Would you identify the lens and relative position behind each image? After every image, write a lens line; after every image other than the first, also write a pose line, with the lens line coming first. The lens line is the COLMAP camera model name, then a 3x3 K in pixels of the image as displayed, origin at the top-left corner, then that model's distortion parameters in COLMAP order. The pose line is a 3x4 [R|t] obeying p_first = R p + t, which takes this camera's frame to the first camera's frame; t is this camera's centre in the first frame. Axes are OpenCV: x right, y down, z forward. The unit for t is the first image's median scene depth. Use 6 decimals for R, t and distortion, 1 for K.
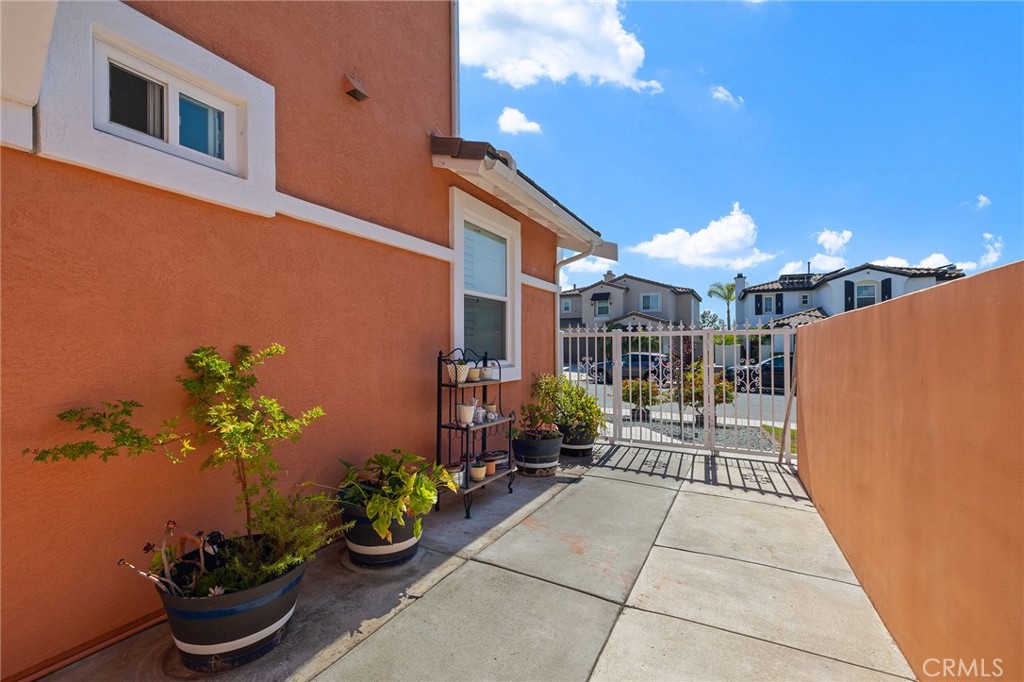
lens RADIAL K [[438.5, 0, 508.9], [0, 438.5, 342.3], [0, 0, 1]] dist [-0.001465, 0.000133]
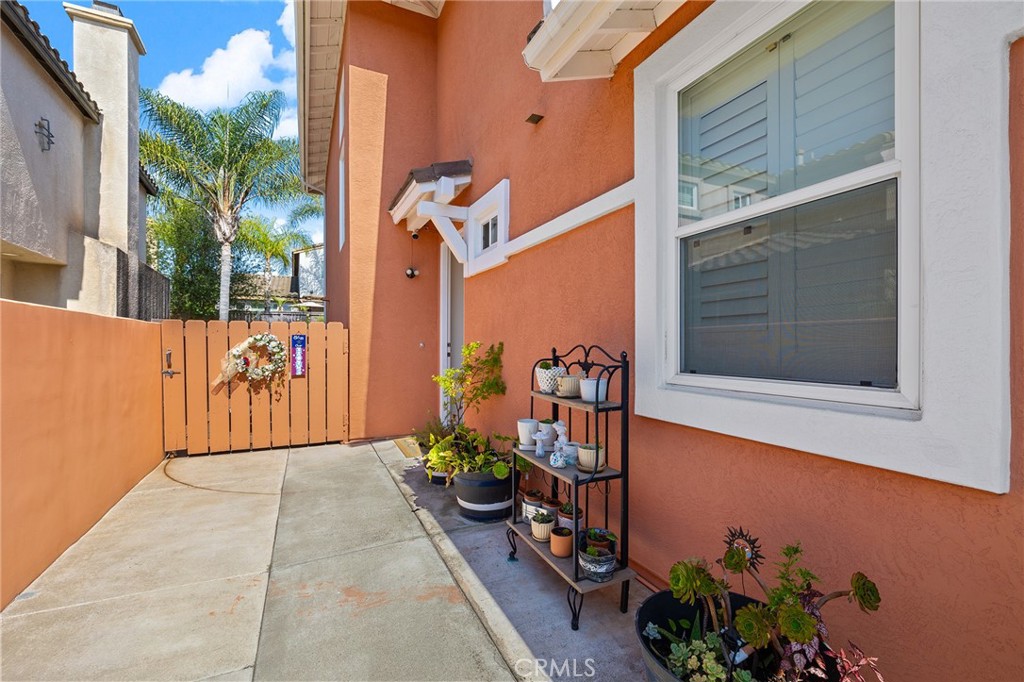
lens RADIAL K [[438.5, 0, 511.7], [0, 438.5, 343.8], [0, 0, 1]] dist [-0.001465, 0.000133]
pose [[-0.594051, -0.000713, -0.804427, 0.608775], [0.004271, 0.999983, -0.004041, 0.017887], [0.804416, -0.005836, -0.594038, 1.654574]]
